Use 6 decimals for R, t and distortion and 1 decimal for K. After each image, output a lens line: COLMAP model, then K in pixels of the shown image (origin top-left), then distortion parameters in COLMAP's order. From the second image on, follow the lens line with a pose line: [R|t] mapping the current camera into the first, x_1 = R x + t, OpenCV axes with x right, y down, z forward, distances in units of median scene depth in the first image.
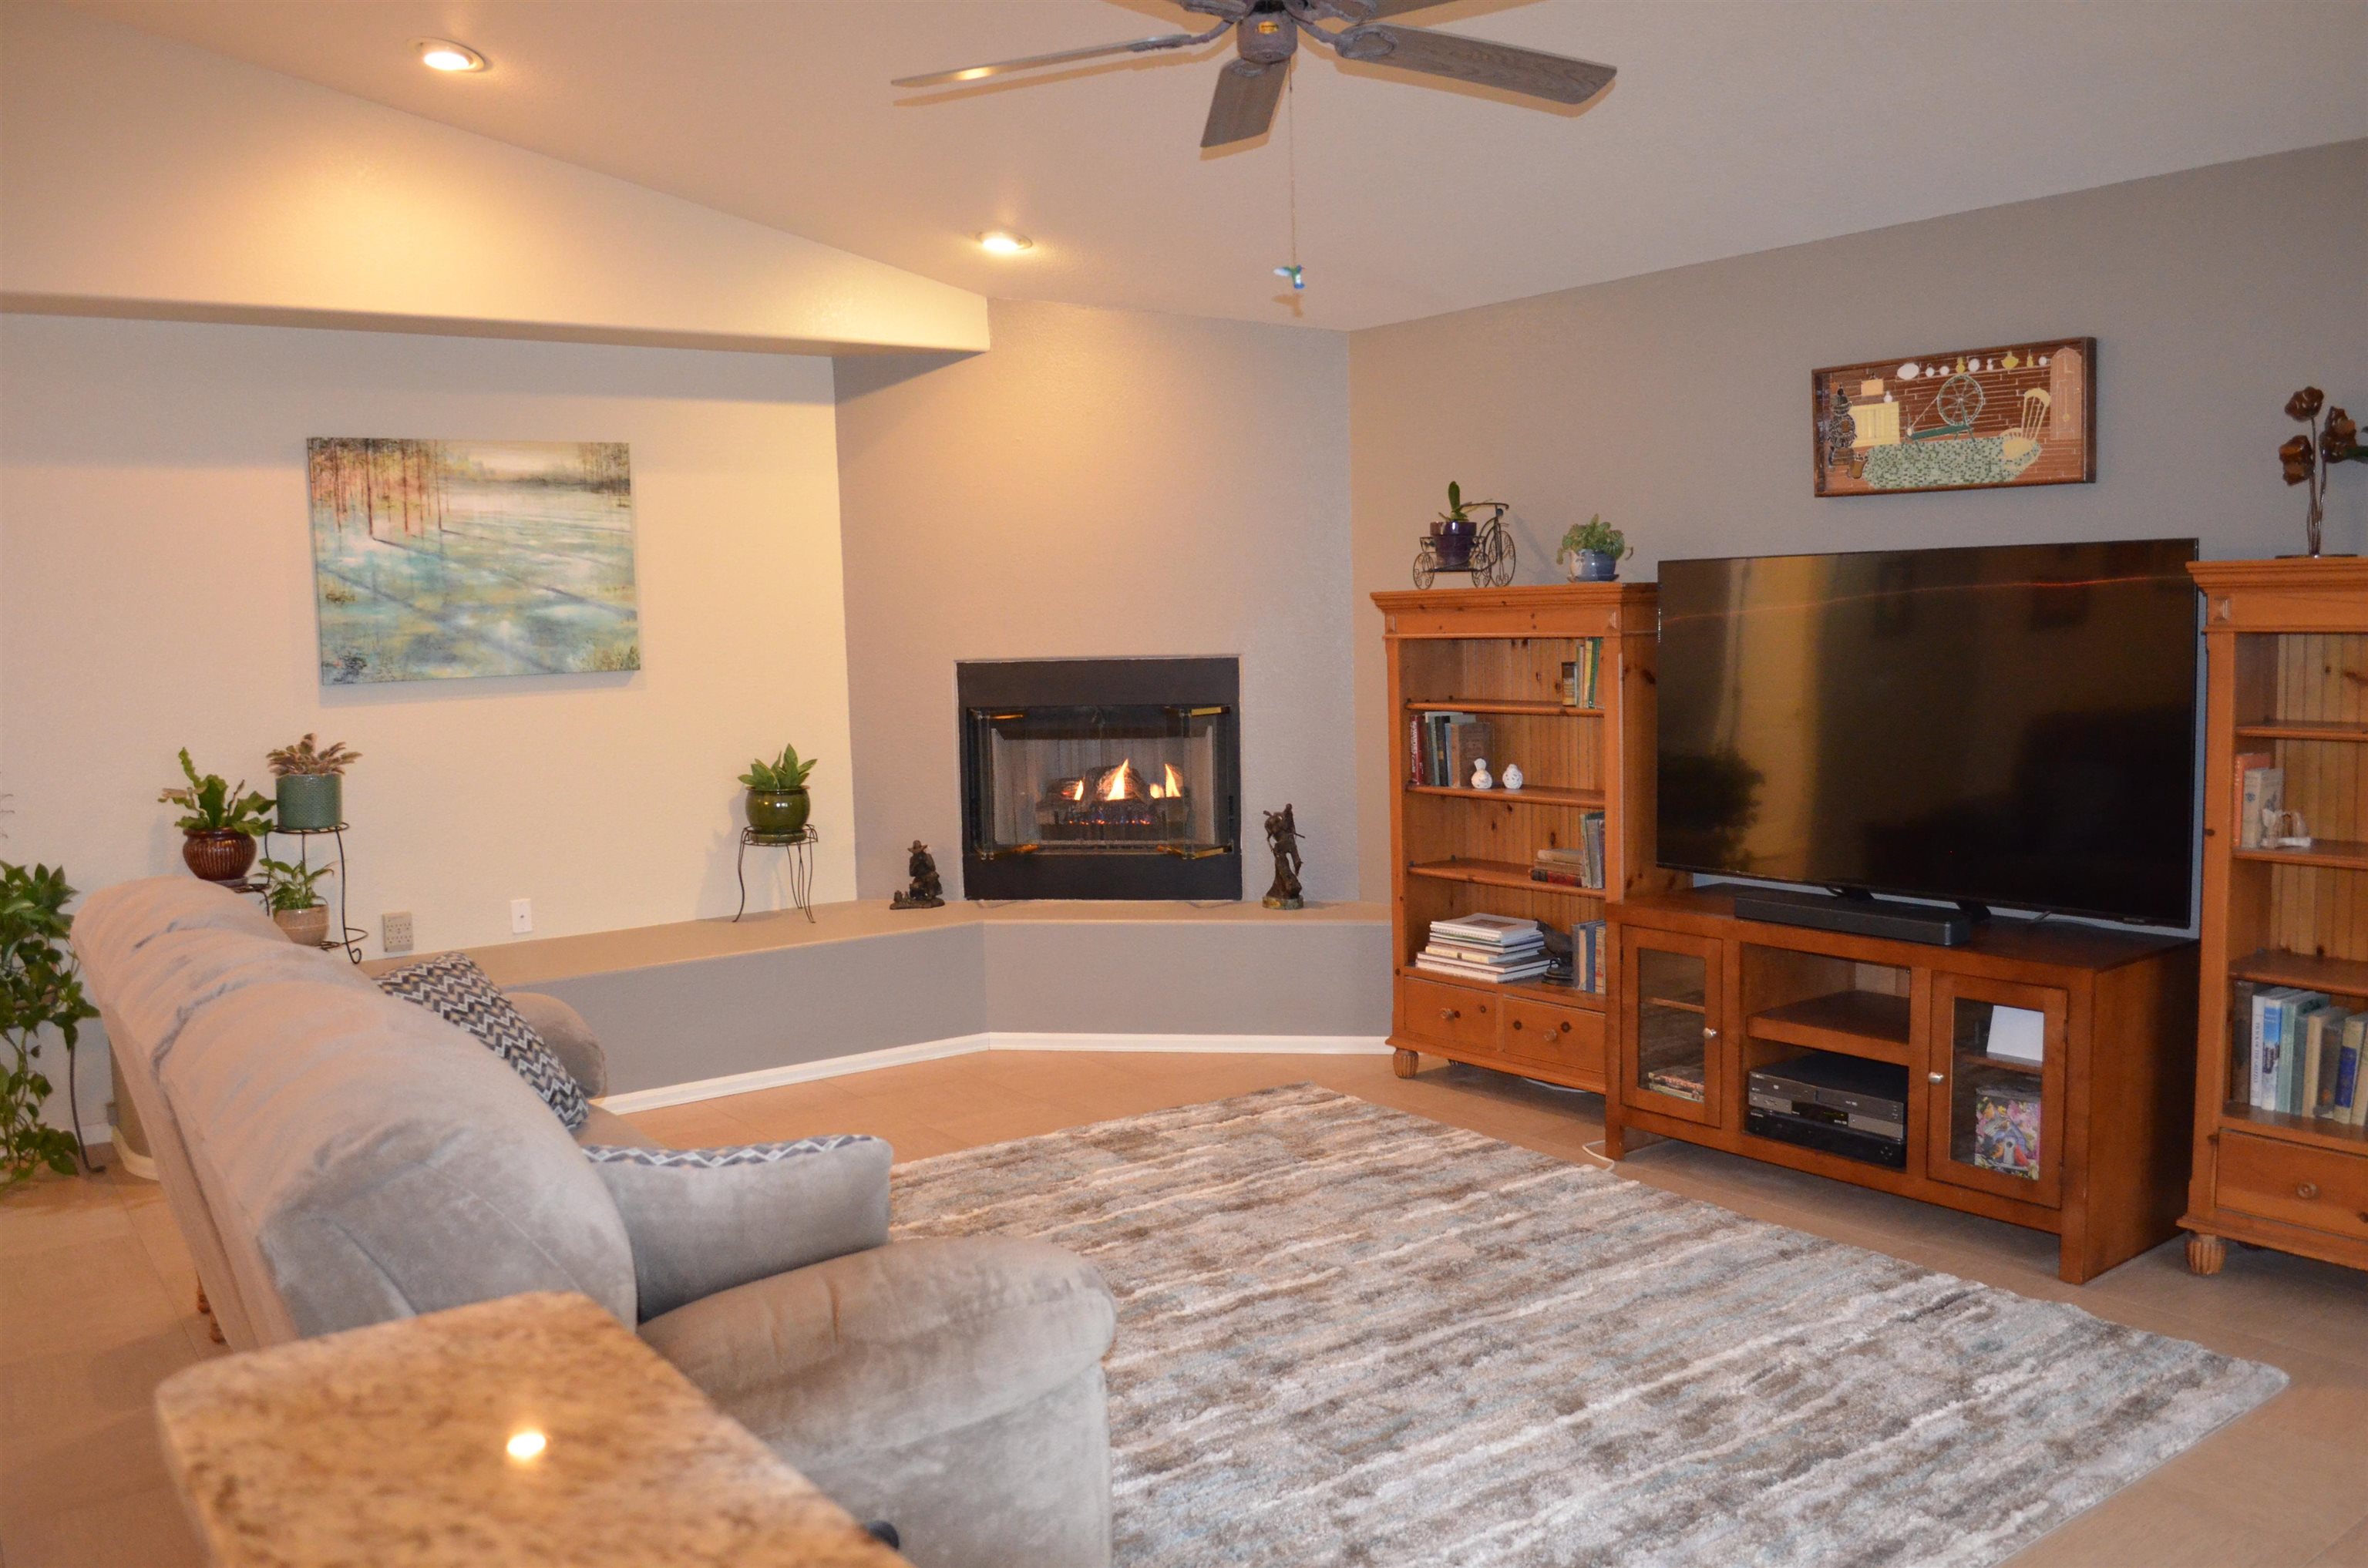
lens RADIAL K [[1858.3, 0, 1180.9], [0, 1858.3, 776.1], [0, 0, 1]] dist [-0.079688, 0.006234]
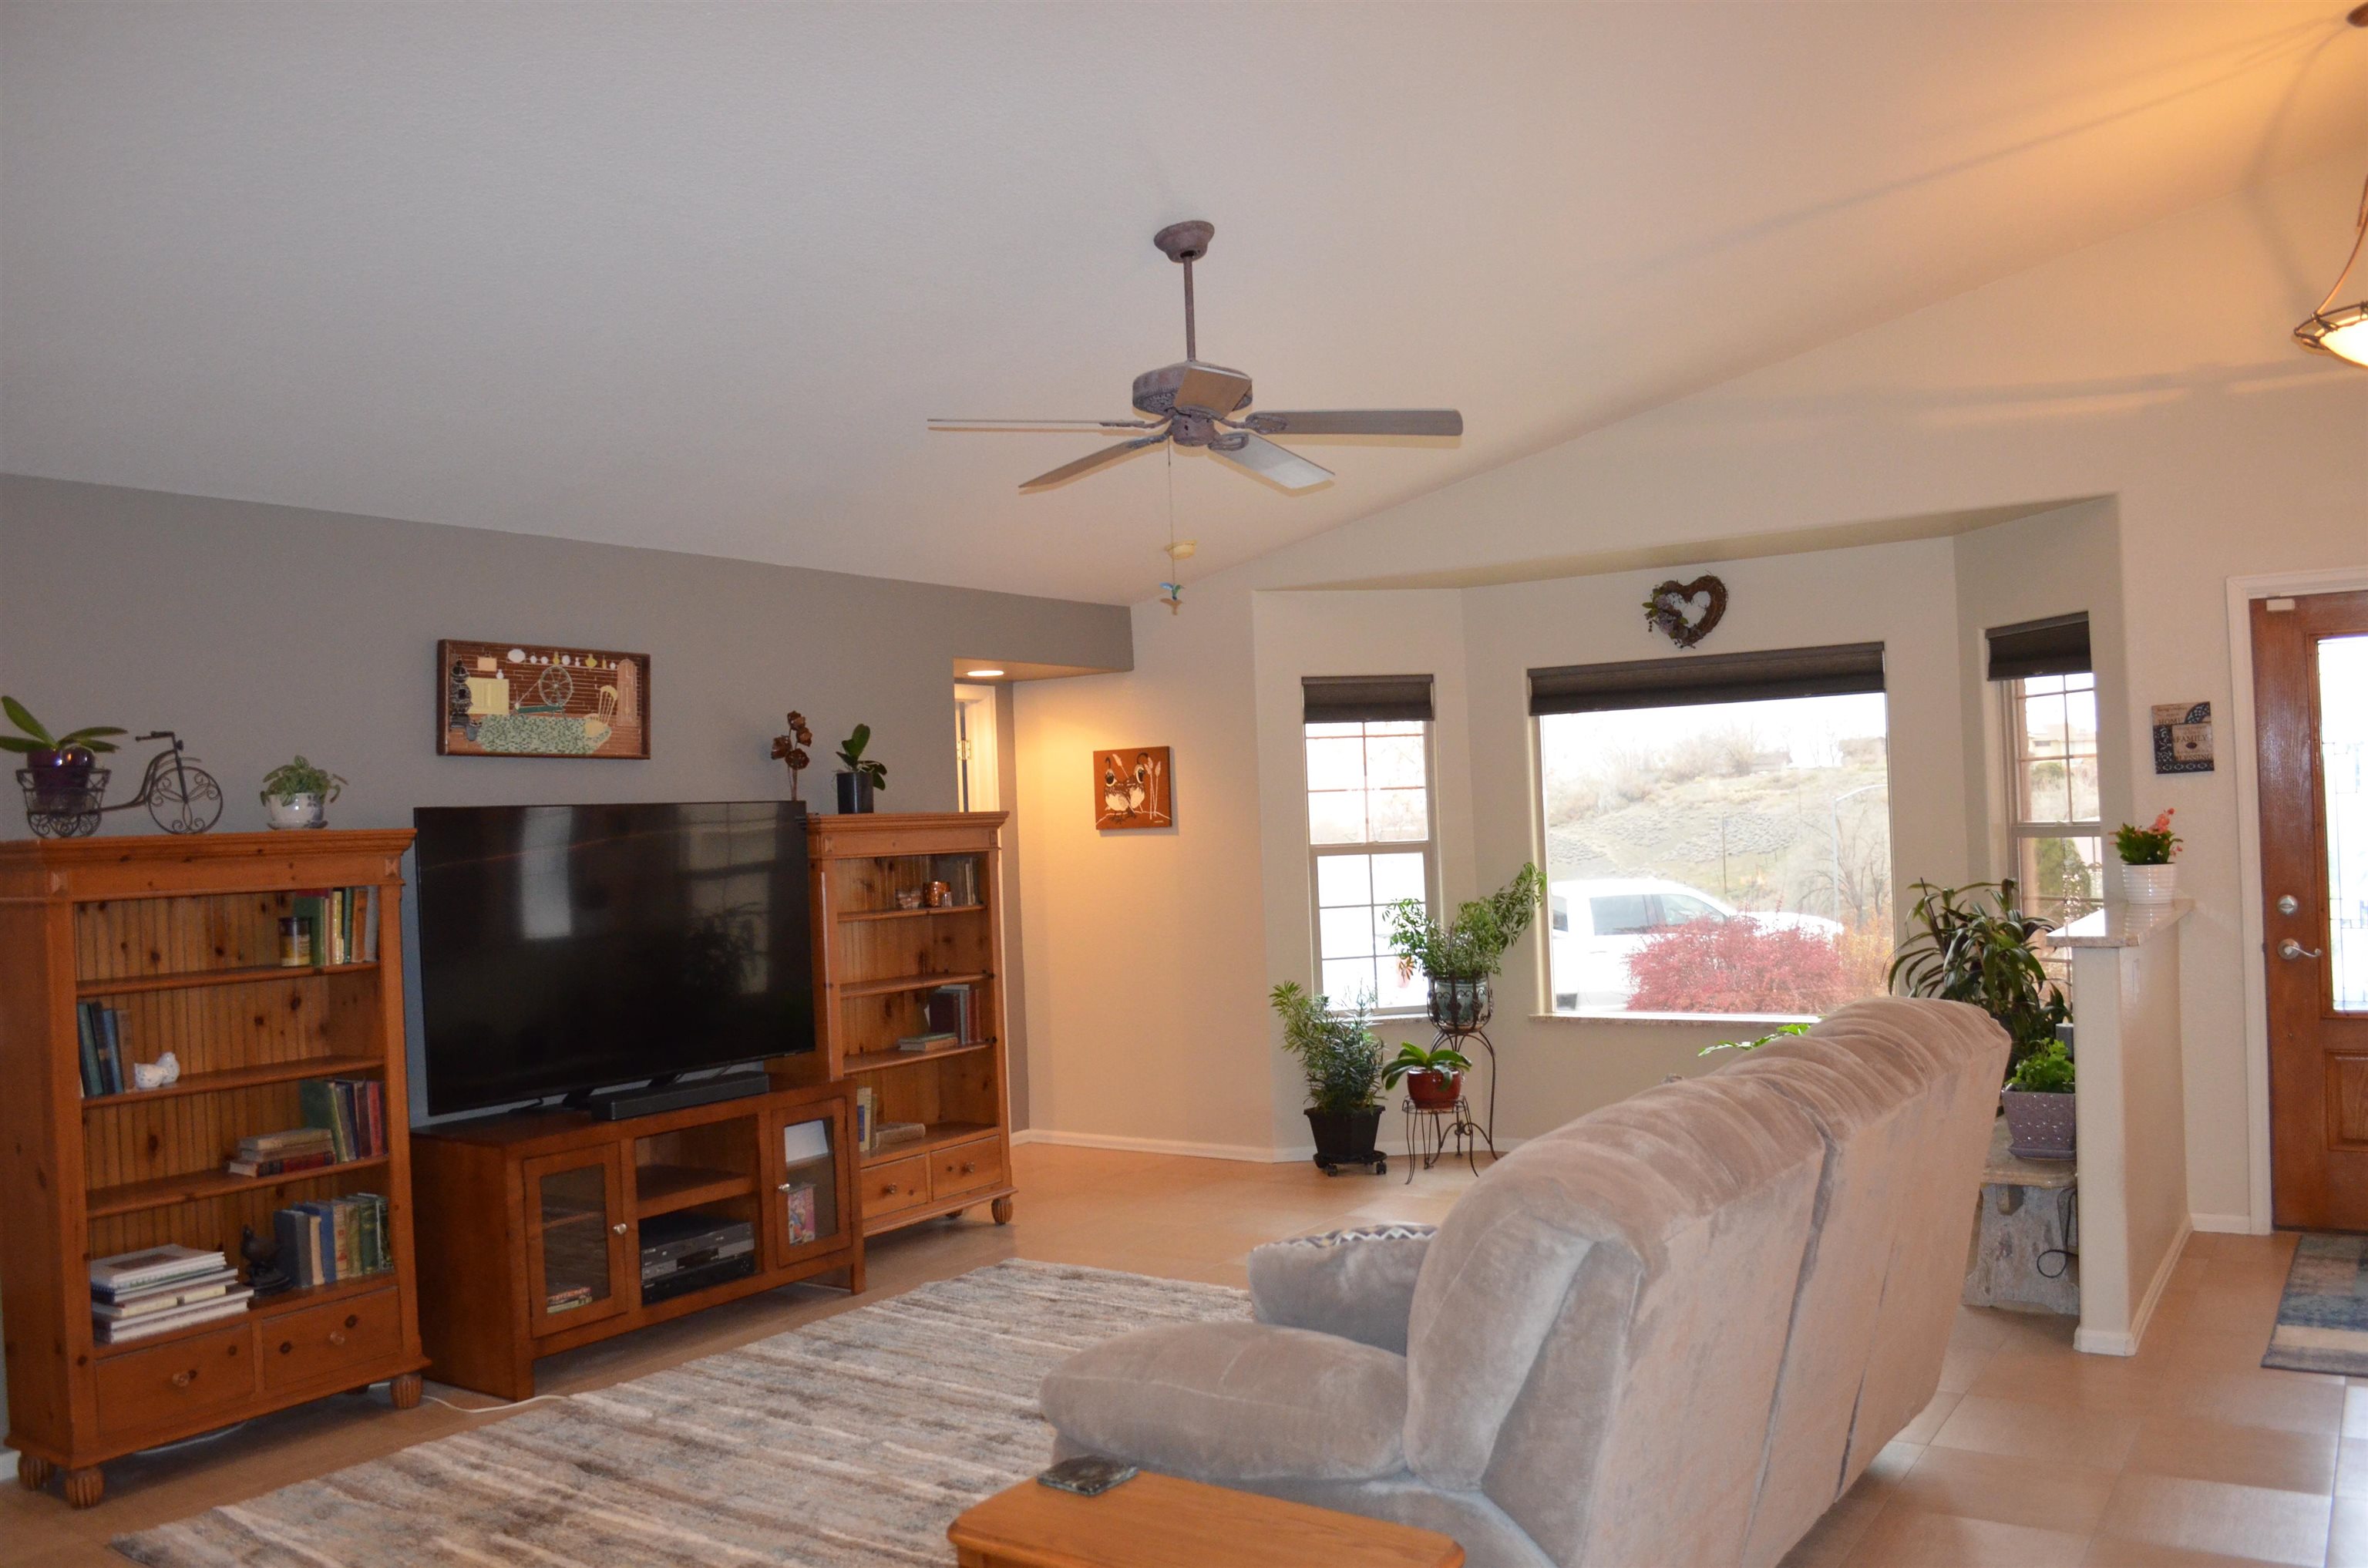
lens RADIAL K [[1858.3, 0, 1183.4], [0, 1858.3, 793.8], [0, 0, 1]] dist [-0.079688, 0.006234]
pose [[-0.331864, 0.052039, 0.941891, -0.879545], [0.127905, 0.991739, -0.009727, -0.066013], [-0.934616, 0.117244, -0.335778, 1.019809]]
